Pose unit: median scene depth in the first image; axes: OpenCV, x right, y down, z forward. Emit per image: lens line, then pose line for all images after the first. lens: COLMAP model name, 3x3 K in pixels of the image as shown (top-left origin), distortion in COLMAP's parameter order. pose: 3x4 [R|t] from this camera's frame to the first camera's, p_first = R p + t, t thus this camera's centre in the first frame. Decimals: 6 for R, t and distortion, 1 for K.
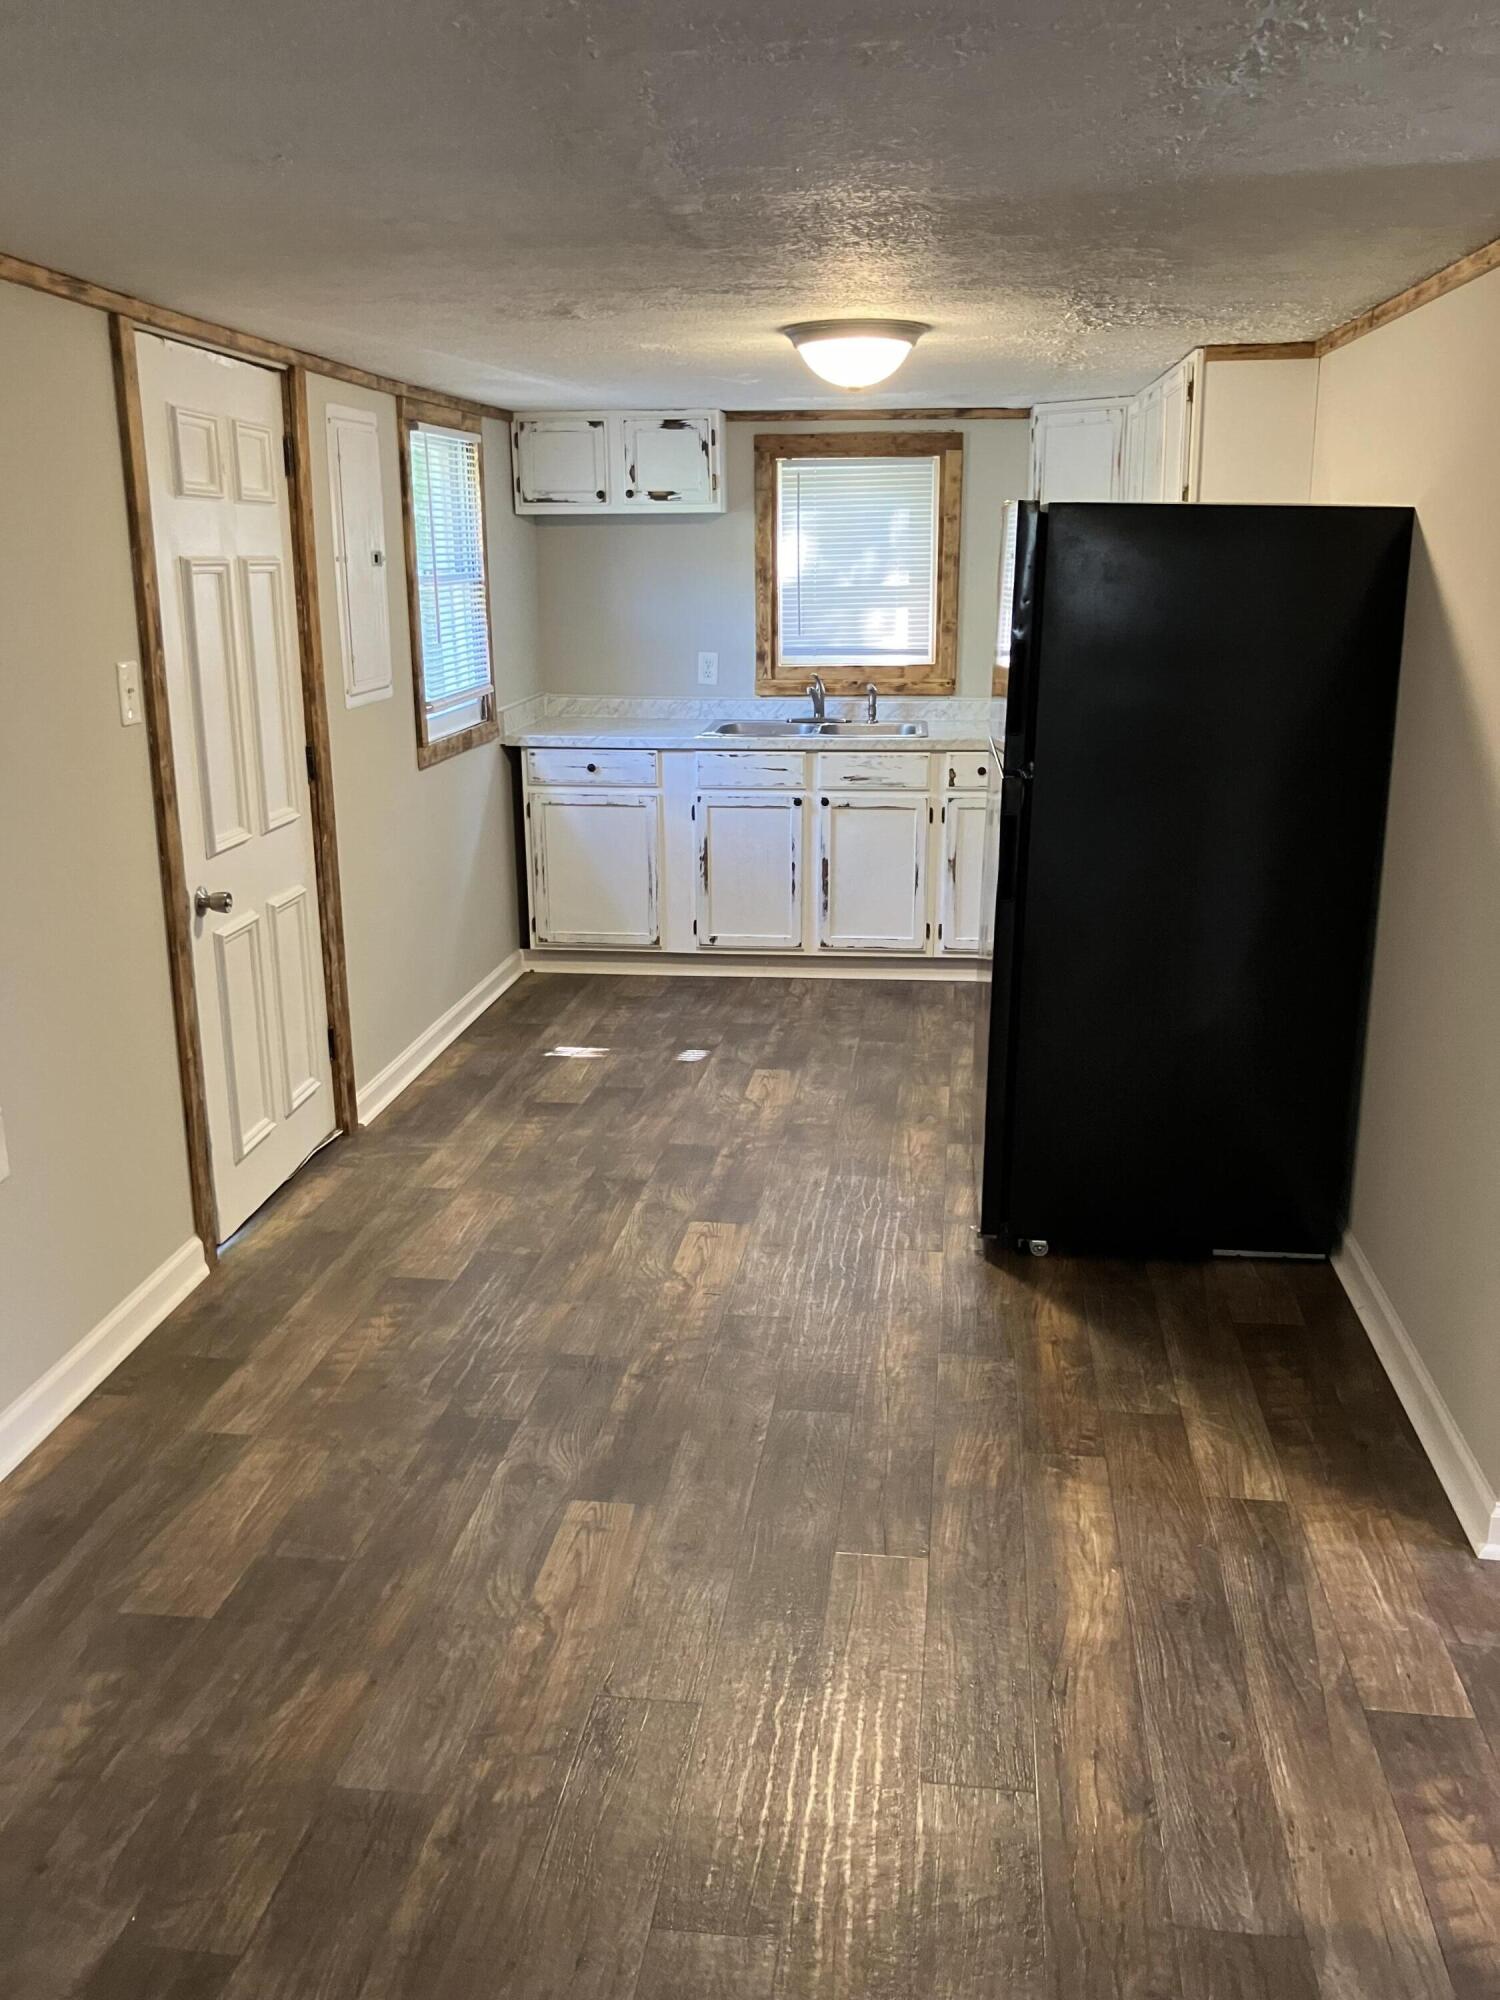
lens RADIAL K [[1675.1, 0, 752.6], [0, 1675.1, 996.6], [0, 0, 1]] dist [0.033072, 0.017119]
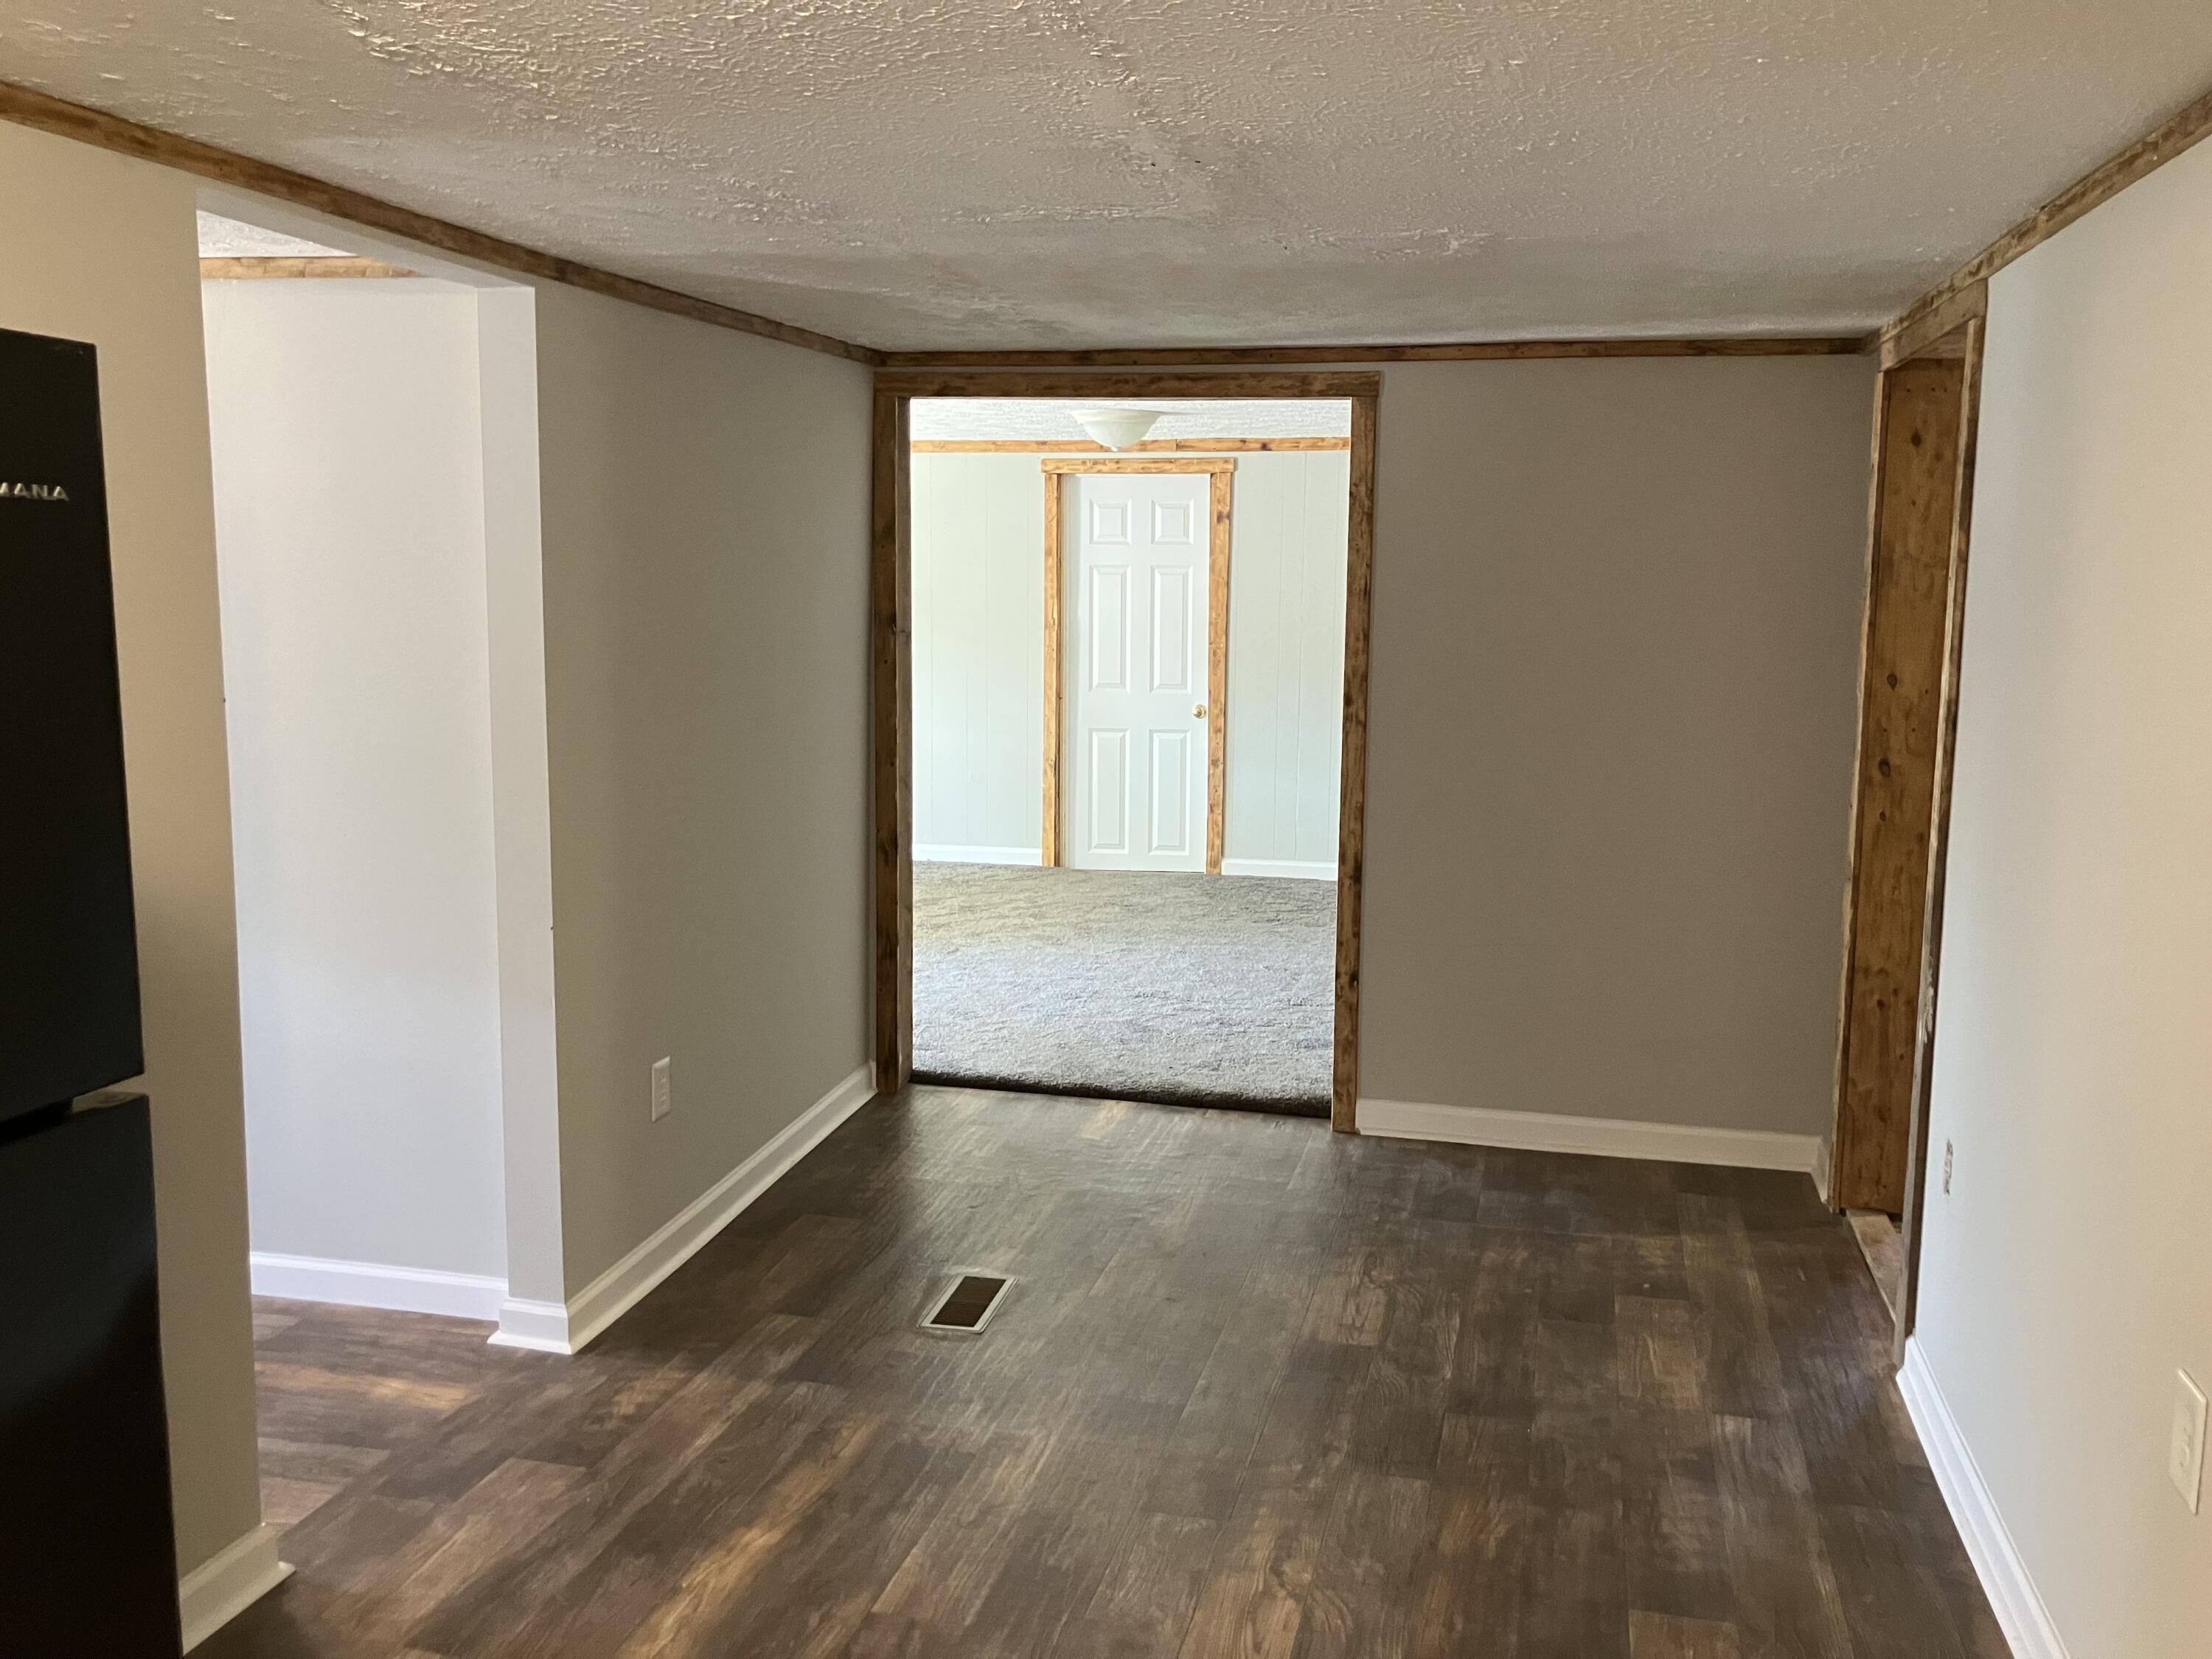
lens RADIAL K [[1852.6, 0, 1111.1], [0, 1852.6, 827.9], [0, 0, 1]] dist [0.033072, 0.017119]
pose [[-0.992766, -0.027769, 0.116808, -0.069110], [0.020019, 0.920983, 0.389088, -0.235013], [-0.118383, 0.388612, -0.913765, 0.921583]]
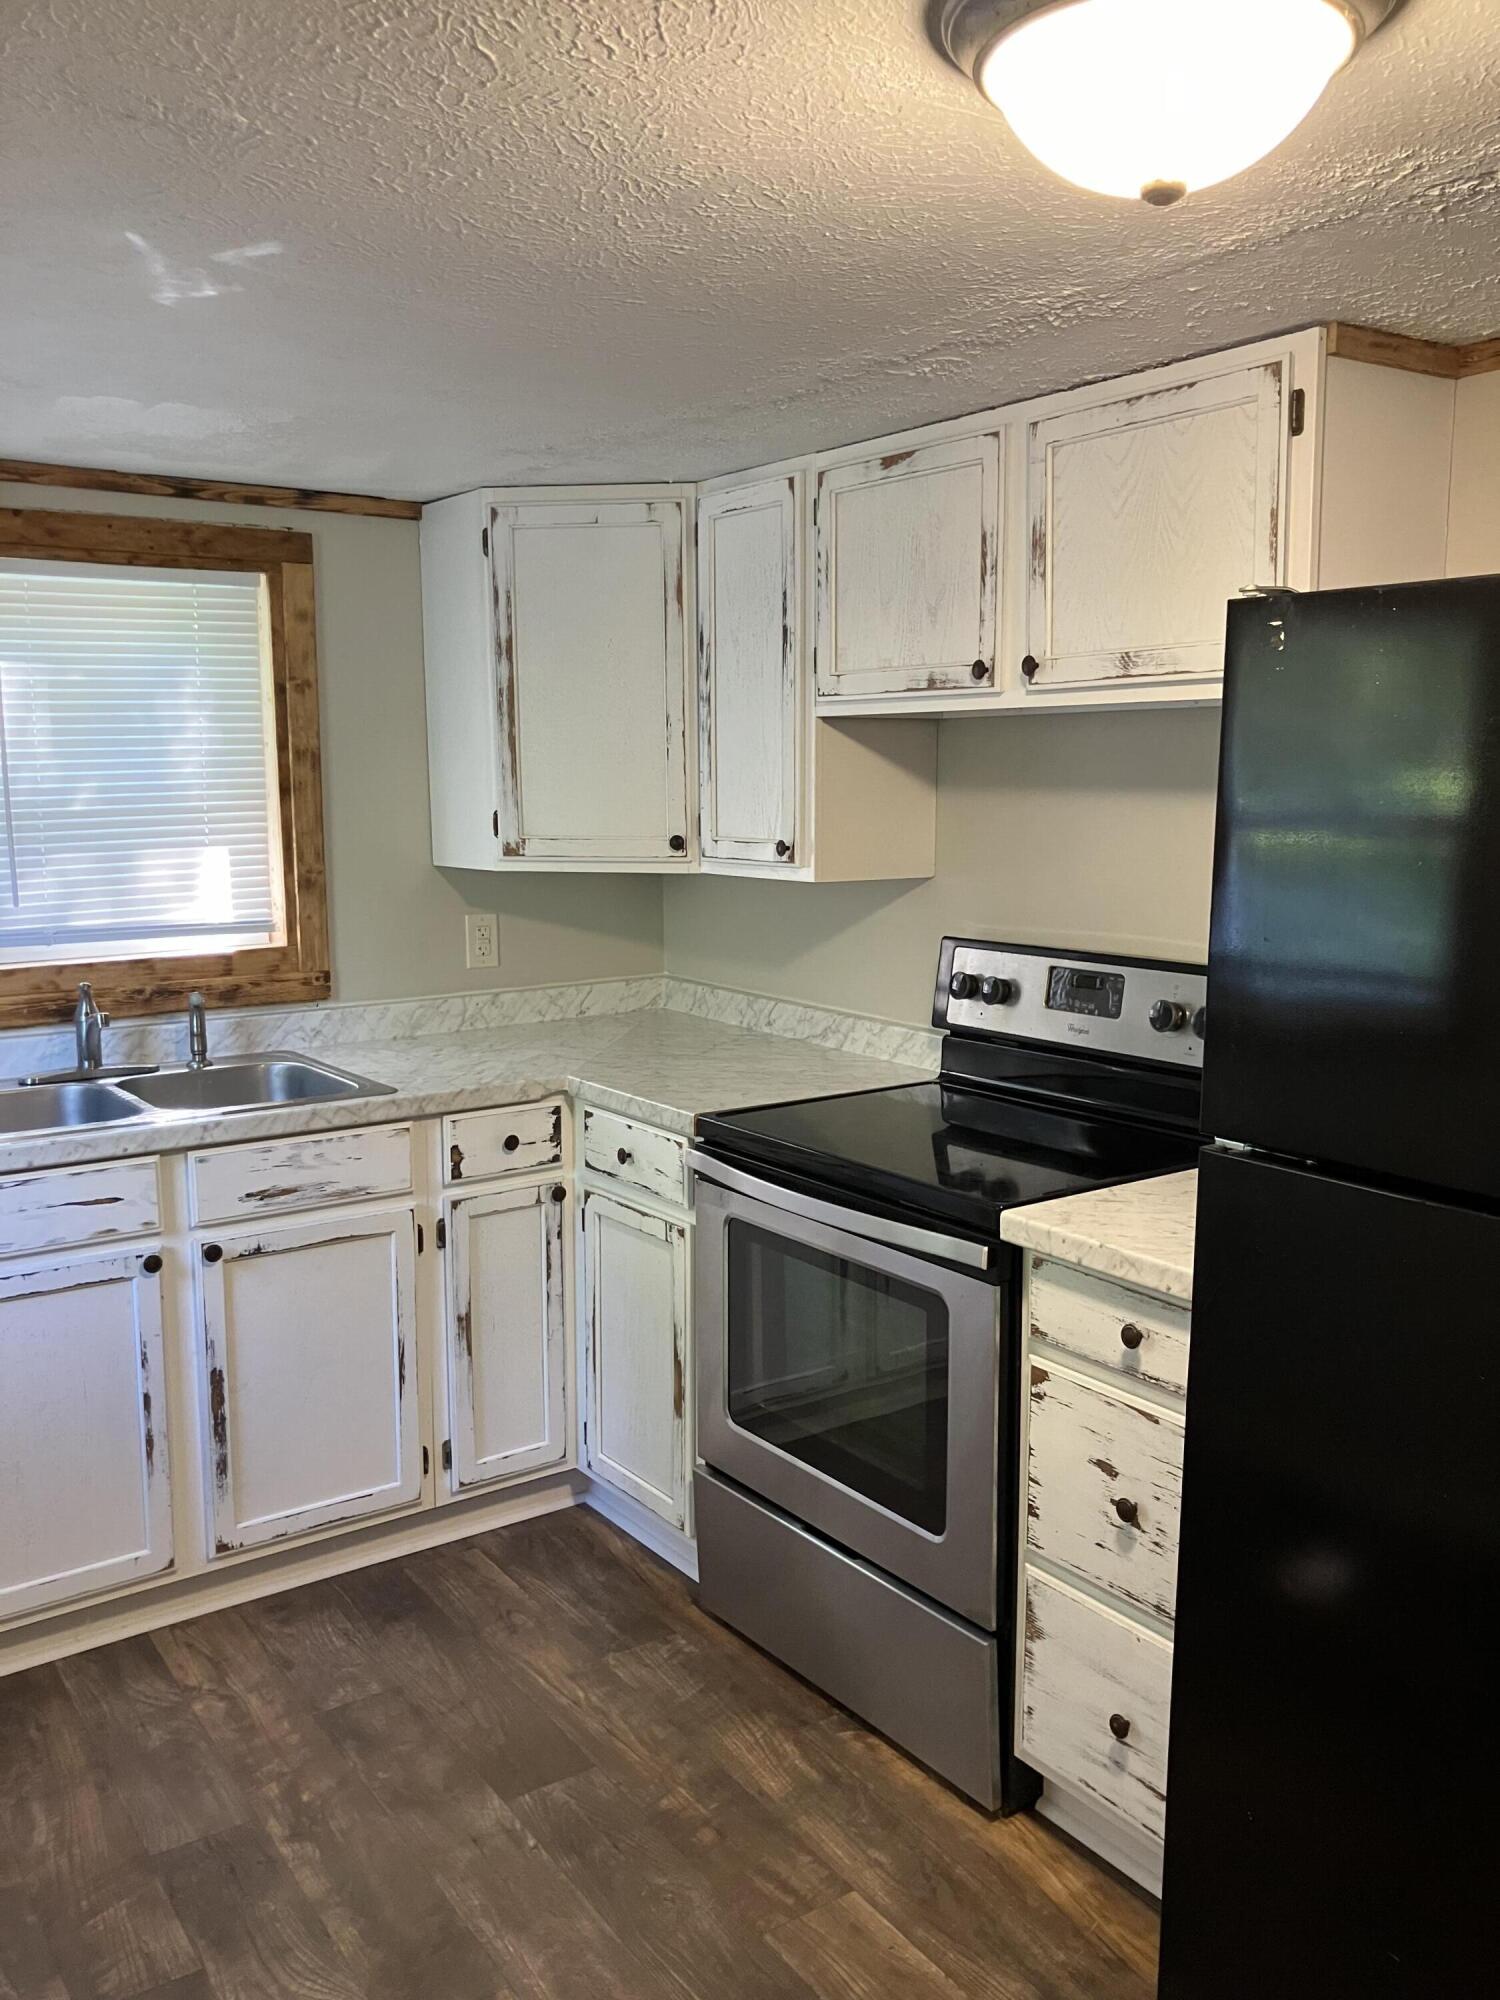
lens RADIAL K [[1675.1, 0, 755.3], [0, 1675.1, 997.6], [0, 0, 1]] dist [0.033072, 0.017119]
pose [[0.750397, -0.091849, 0.654575, -0.146249], [0.176212, 0.982258, -0.064178, -0.130135], [-0.637067, 0.163503, 0.753268, 0.537365]]
